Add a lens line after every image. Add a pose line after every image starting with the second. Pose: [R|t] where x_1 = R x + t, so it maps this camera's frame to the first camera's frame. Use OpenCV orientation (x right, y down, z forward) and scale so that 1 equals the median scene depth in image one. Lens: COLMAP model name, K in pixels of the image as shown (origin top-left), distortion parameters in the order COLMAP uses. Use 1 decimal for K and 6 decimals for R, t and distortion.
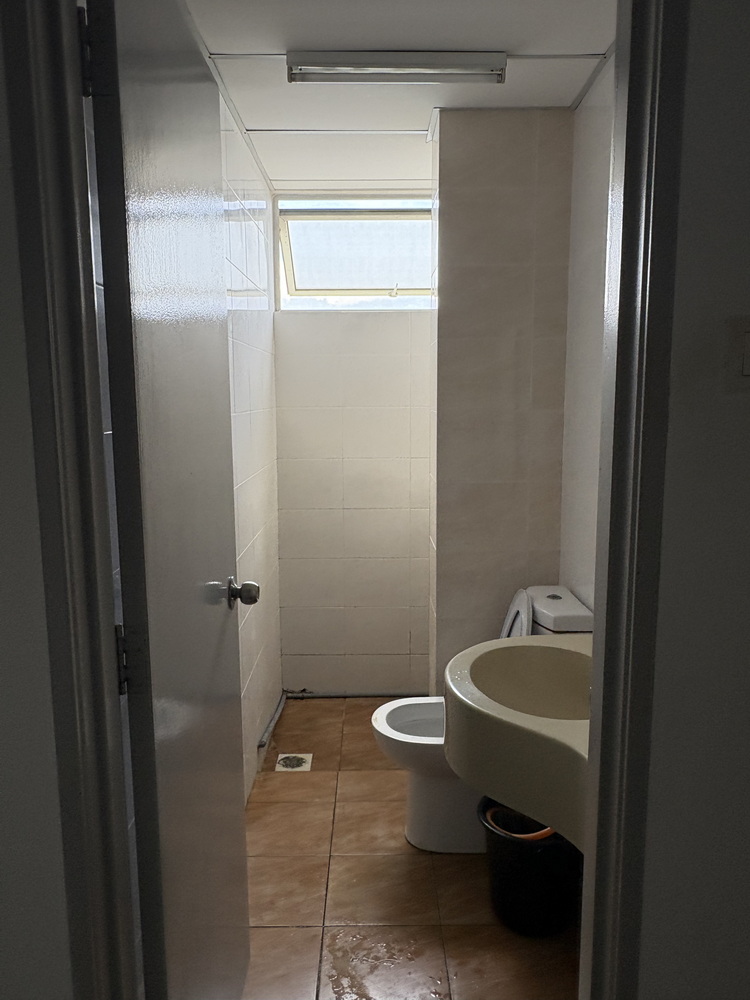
lens RADIAL K [[703.2, 0, 375.0], [0, 703.2, 500.0], [0, 0, 1]] dist [0.100882, 0.000635]
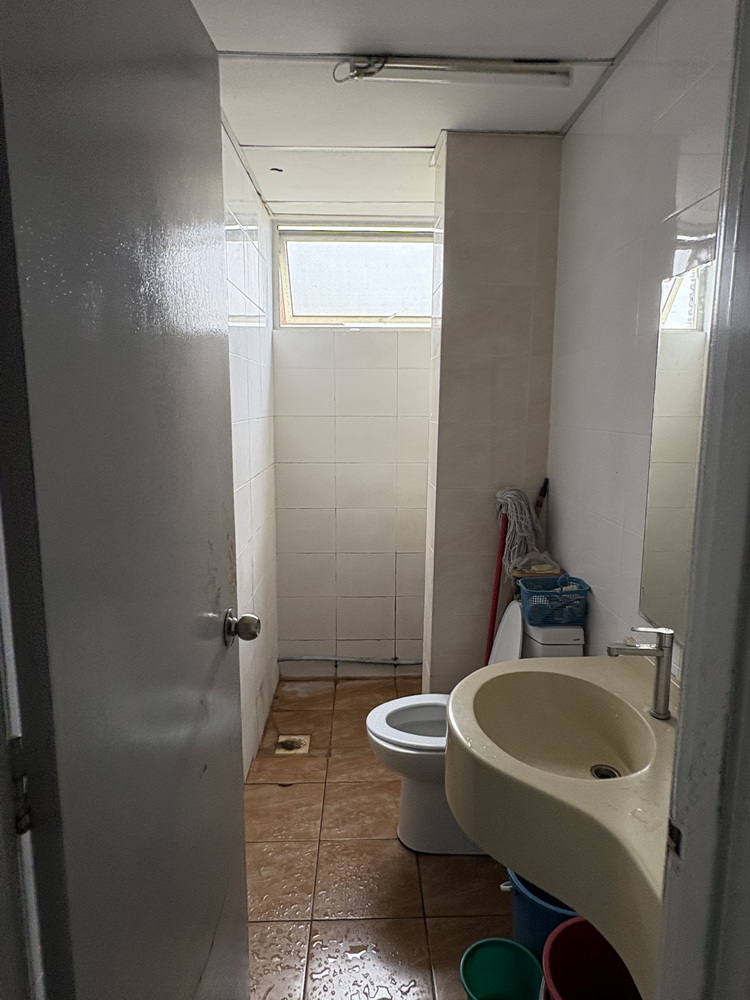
lens RADIAL K [[614.9, 0, 375.0], [0, 614.9, 500.0], [0, 0, 1]] dist [-0.001964, -0.001699]
pose [[0.999664, -0.002344, 0.025826, -0.024146], [0.001708, 0.999695, 0.024621, -0.058808], [-0.025876, -0.024569, 0.999363, 0.148238]]
